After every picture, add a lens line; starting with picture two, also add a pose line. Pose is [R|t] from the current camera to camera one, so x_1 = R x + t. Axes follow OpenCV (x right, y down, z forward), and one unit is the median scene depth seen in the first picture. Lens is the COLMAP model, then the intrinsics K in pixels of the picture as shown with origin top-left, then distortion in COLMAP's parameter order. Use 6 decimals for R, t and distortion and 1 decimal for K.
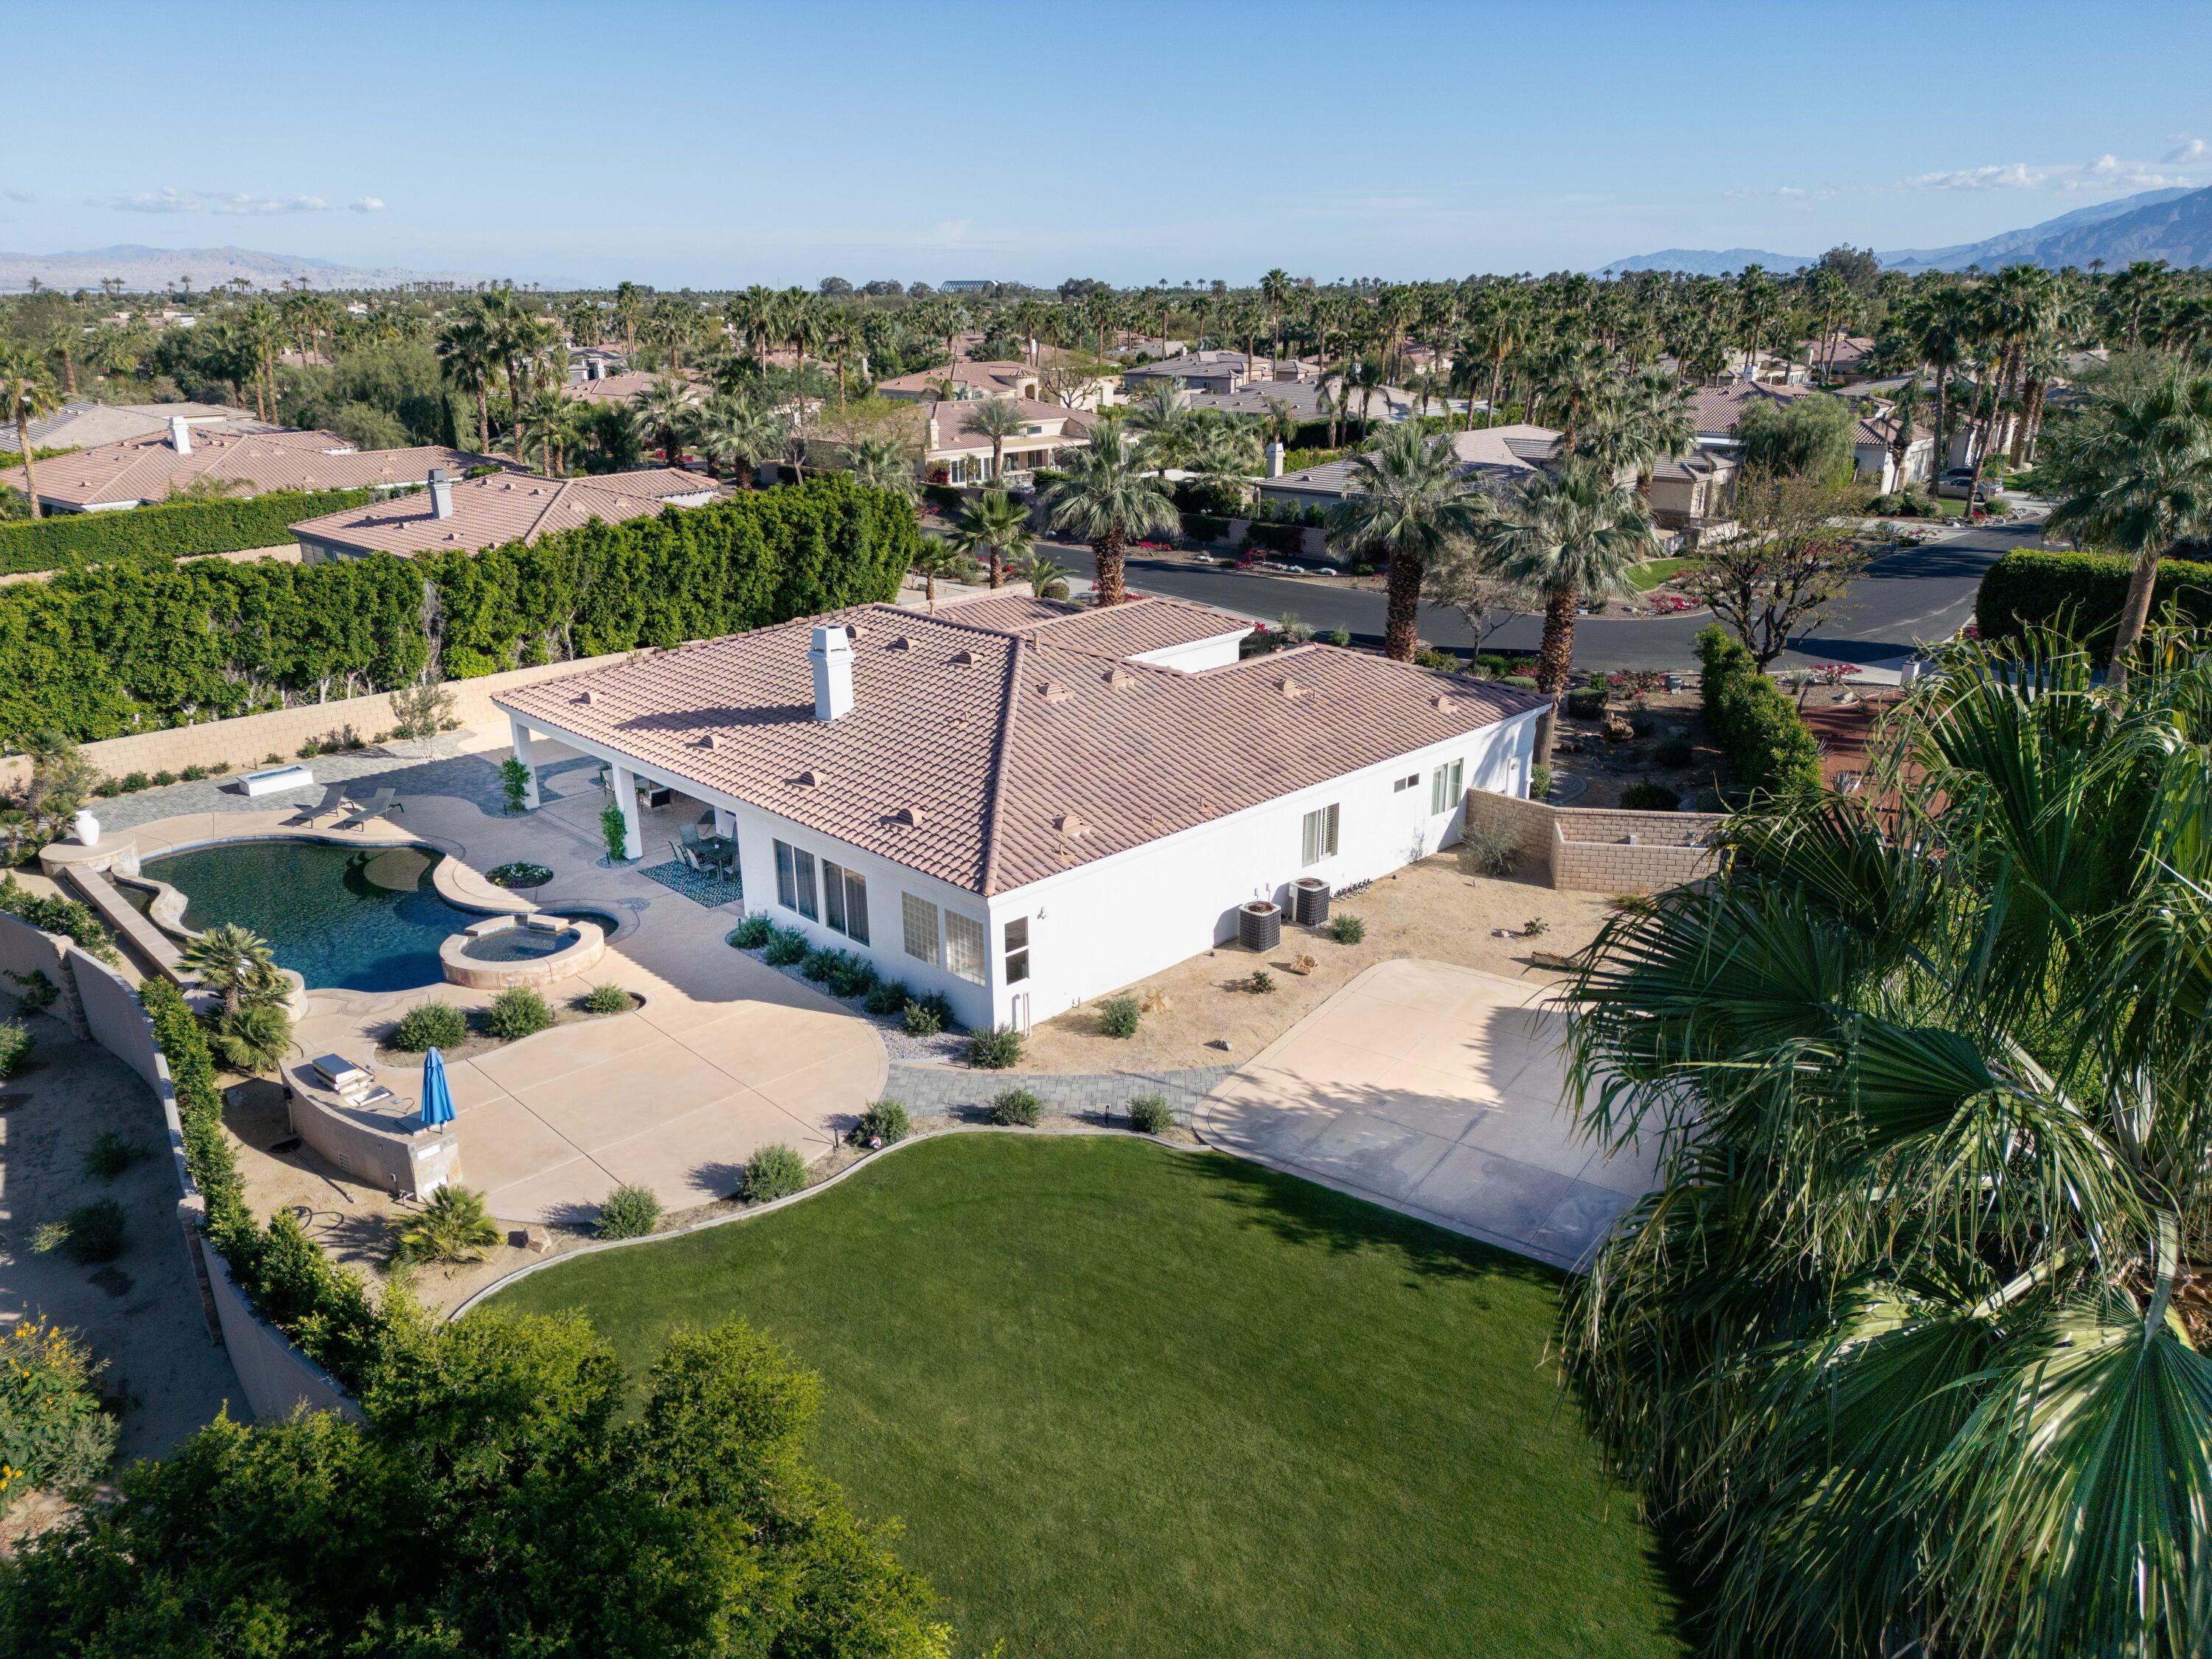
lens RADIAL K [[1558.6, 0, 1102.0], [0, 1558.6, 831.4], [0, 0, 1]] dist [0.039102, -0.005295]
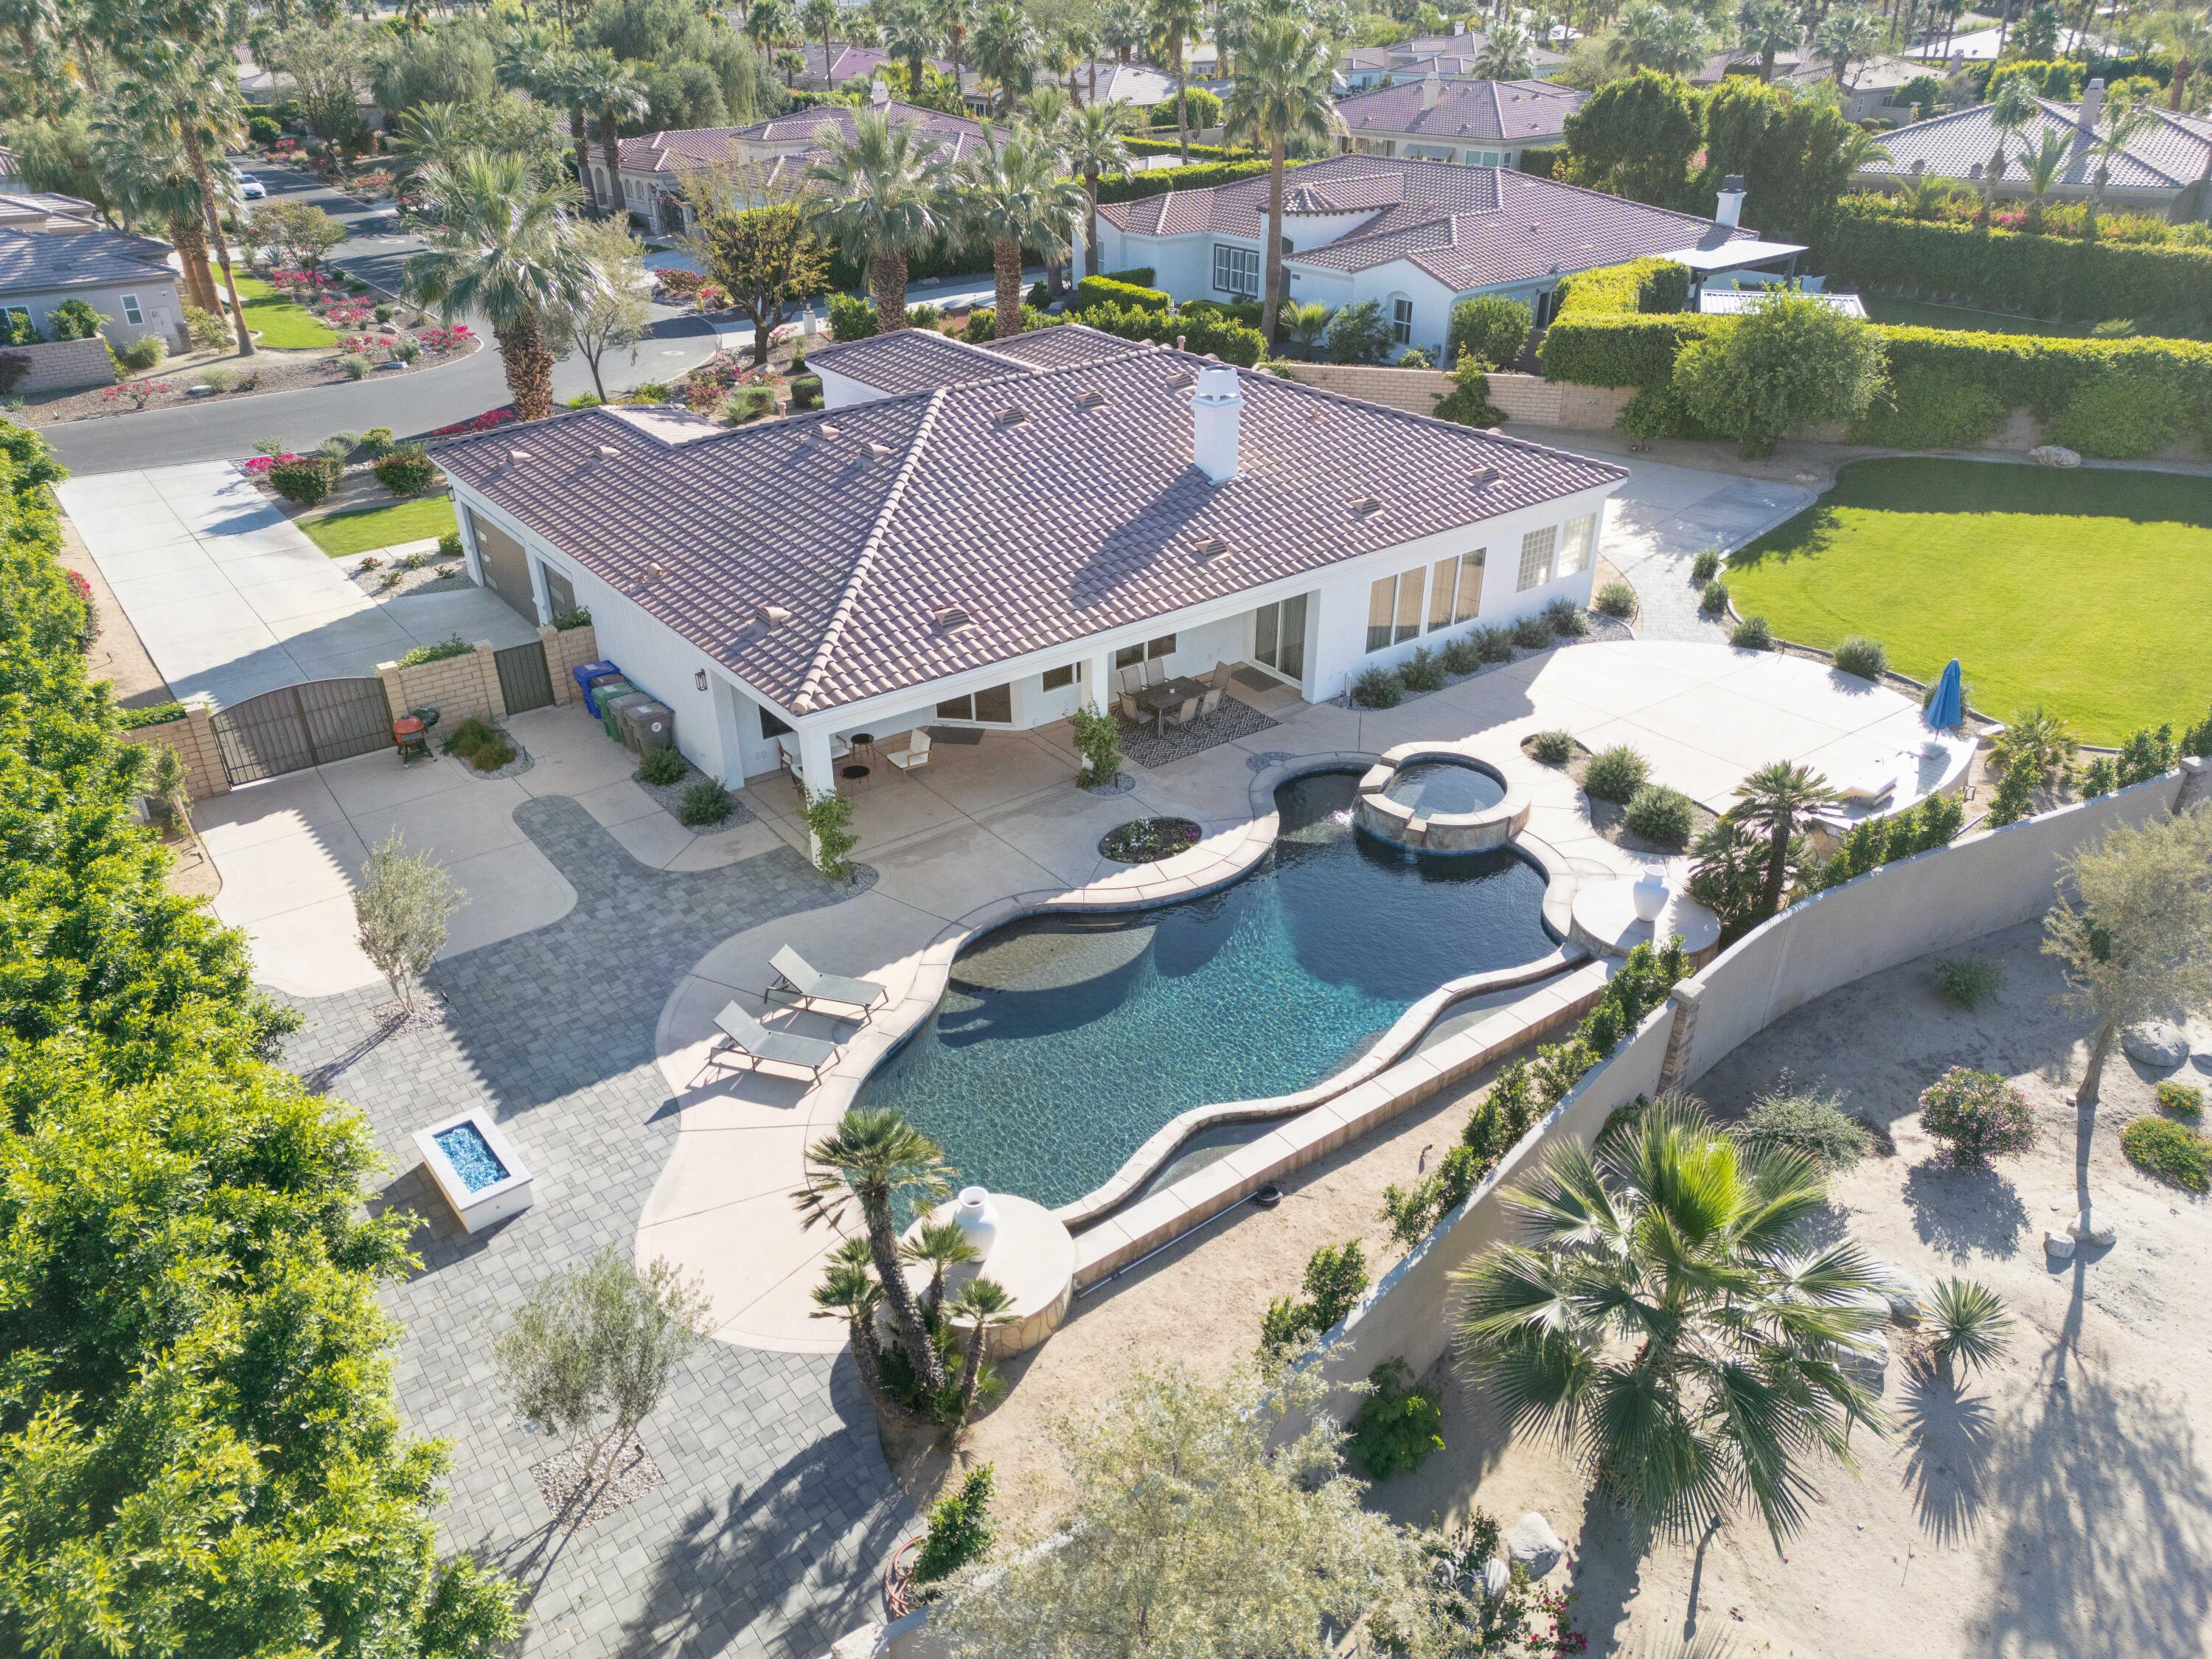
lens RADIAL K [[1558.6, 0, 1102.0], [0, 1558.6, 831.4], [0, 0, 1]] dist [0.039102, -0.005295]
pose [[0.120158, -0.468609, 0.875196, -1.121640], [0.340447, 0.847575, 0.407078, -0.309832], [-0.932554, 0.249044, 0.261379, 0.927689]]
